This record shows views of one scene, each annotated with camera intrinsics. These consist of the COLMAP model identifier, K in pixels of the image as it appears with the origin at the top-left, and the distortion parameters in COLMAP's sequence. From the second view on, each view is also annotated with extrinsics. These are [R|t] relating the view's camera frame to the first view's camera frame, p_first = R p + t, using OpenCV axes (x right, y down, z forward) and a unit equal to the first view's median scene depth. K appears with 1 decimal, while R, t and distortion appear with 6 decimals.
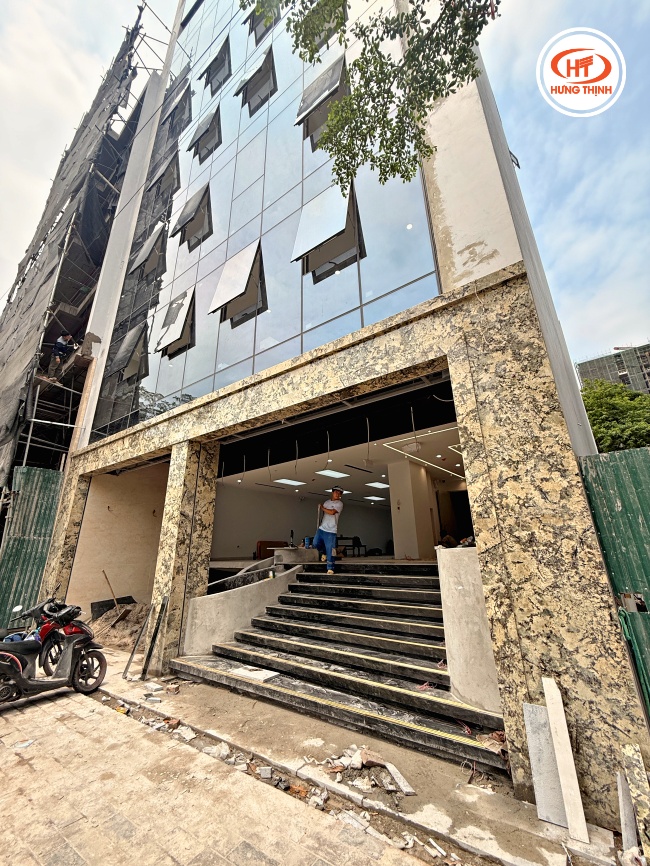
lens RADIAL K [[344.1, 0, 326.5], [0, 344.1, 431.3], [0, 0, 1]] dist [-0.000244, 0.000686]
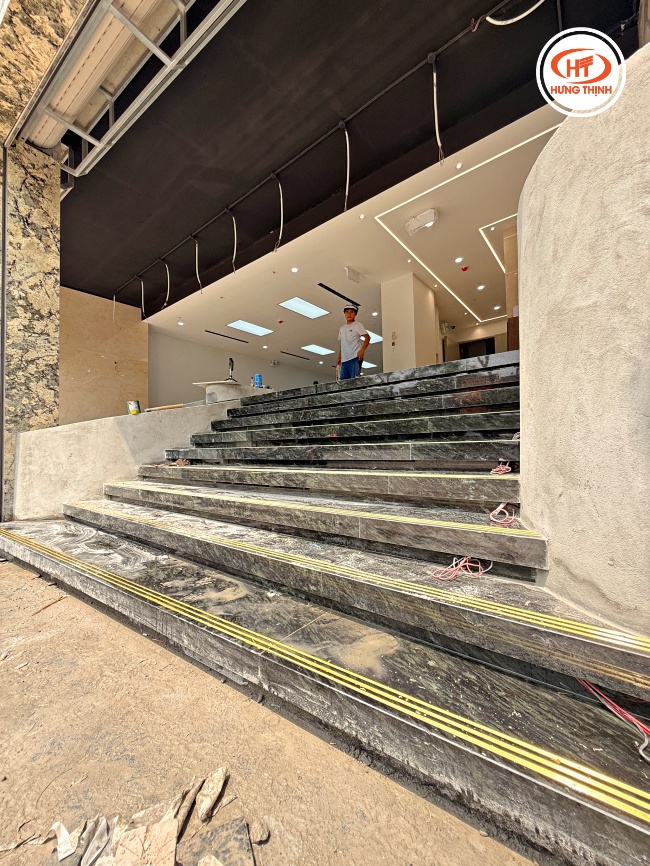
lens RADIAL K [[346.1, 0, 327.6], [0, 346.1, 436.9], [0, 0, 1]] dist [-0.000821, -0.000009]
pose [[0.999733, -0.004423, 0.022672, 0.164712], [-0.002640, 0.953183, 0.302382, 0.553195], [-0.022948, -0.302361, 0.952917, 0.771564]]
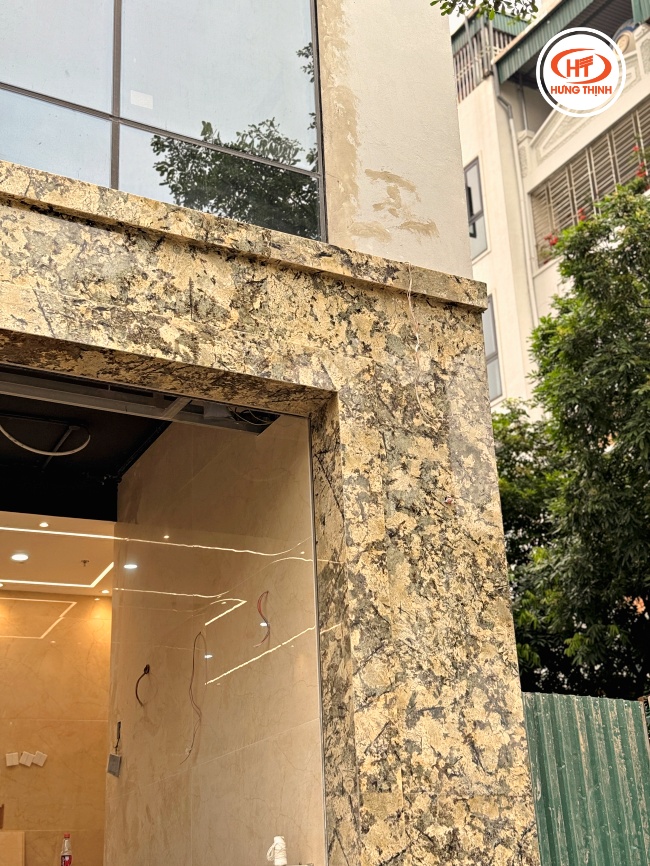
lens RADIAL K [[1191.0, 0, 325.0], [0, 1191.0, 433.0], [0, 0, 1]] dist [0.231016, -0.533414]
pose [[0.436447, 0.339191, 0.833345, -0.958871], [-0.268611, 0.933098, -0.239114, 0.197448], [-0.858698, -0.119485, 0.498358, 0.312254]]
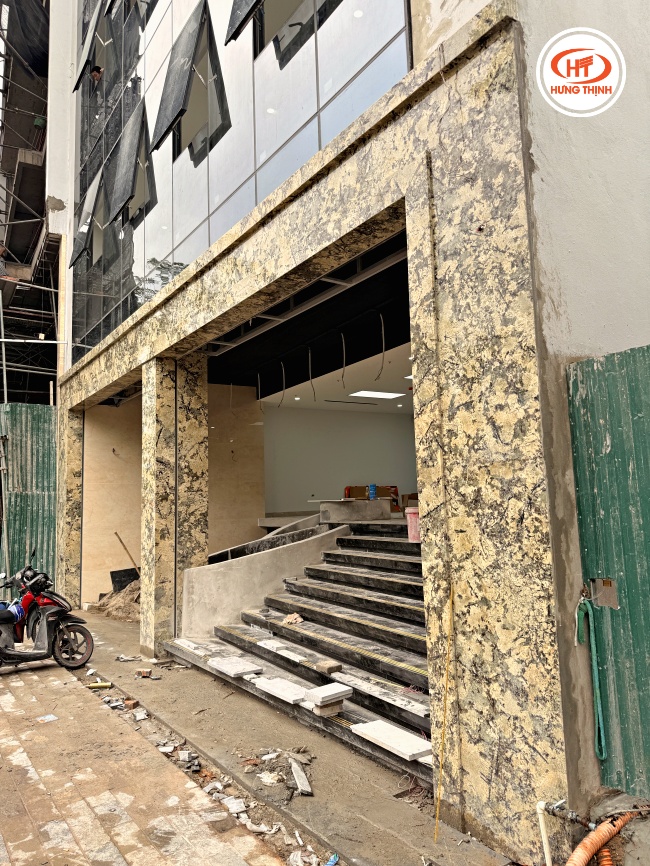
lens RADIAL K [[607.7, 0, 325.0], [0, 607.7, 433.0], [0, 0, 1]] dist [0.097284, -0.159851]
pose [[0.940907, -0.051073, -0.334791, 0.616090], [0.126535, 0.969986, 0.207643, -0.074176], [0.314138, -0.237736, 0.919130, -0.115165]]
